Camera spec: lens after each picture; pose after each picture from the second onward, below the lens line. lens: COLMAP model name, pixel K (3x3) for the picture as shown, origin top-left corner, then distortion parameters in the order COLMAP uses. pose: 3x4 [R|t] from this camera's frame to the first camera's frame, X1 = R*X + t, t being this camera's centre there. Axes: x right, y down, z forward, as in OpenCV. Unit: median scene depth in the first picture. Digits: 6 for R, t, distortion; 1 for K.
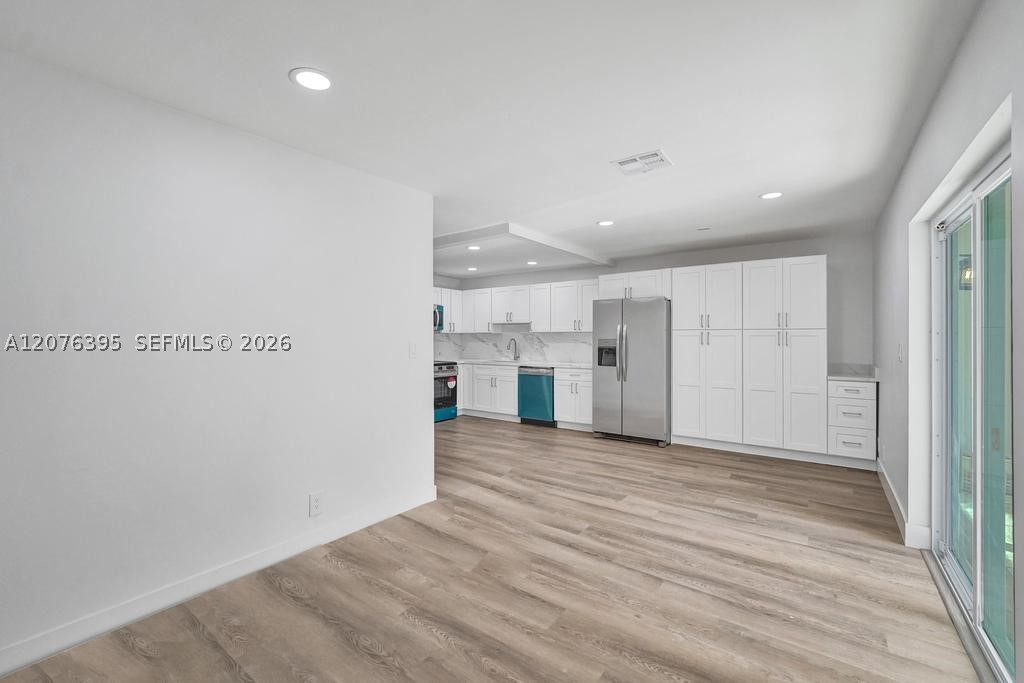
lens RADIAL K [[431.9, 0, 514.6], [0, 431.9, 337.9], [0, 0, 1]] dist [-0.002879, 0.000158]
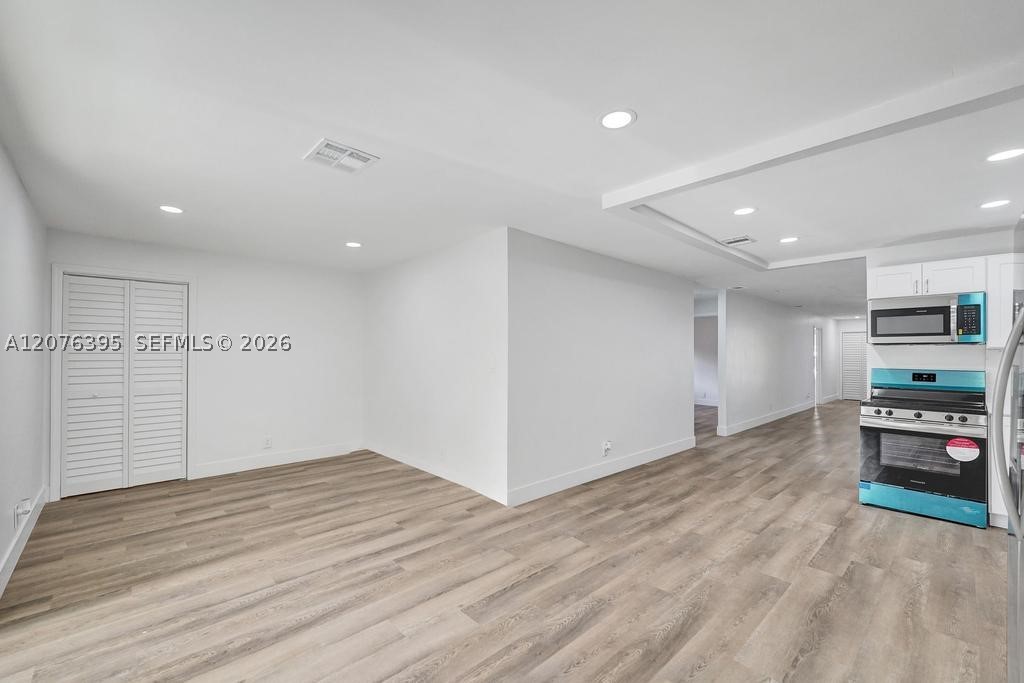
lens RADIAL K [[428.7, 0, 511.6], [0, 428.7, 351.0], [0, 0, 1]] dist [-0.004457, 0.000656]
pose [[-0.192613, -0.007195, -0.981248, 0.824478], [-0.005151, 0.999967, -0.006321, -0.005442], [0.981261, 0.003837, -0.192644, 1.146269]]
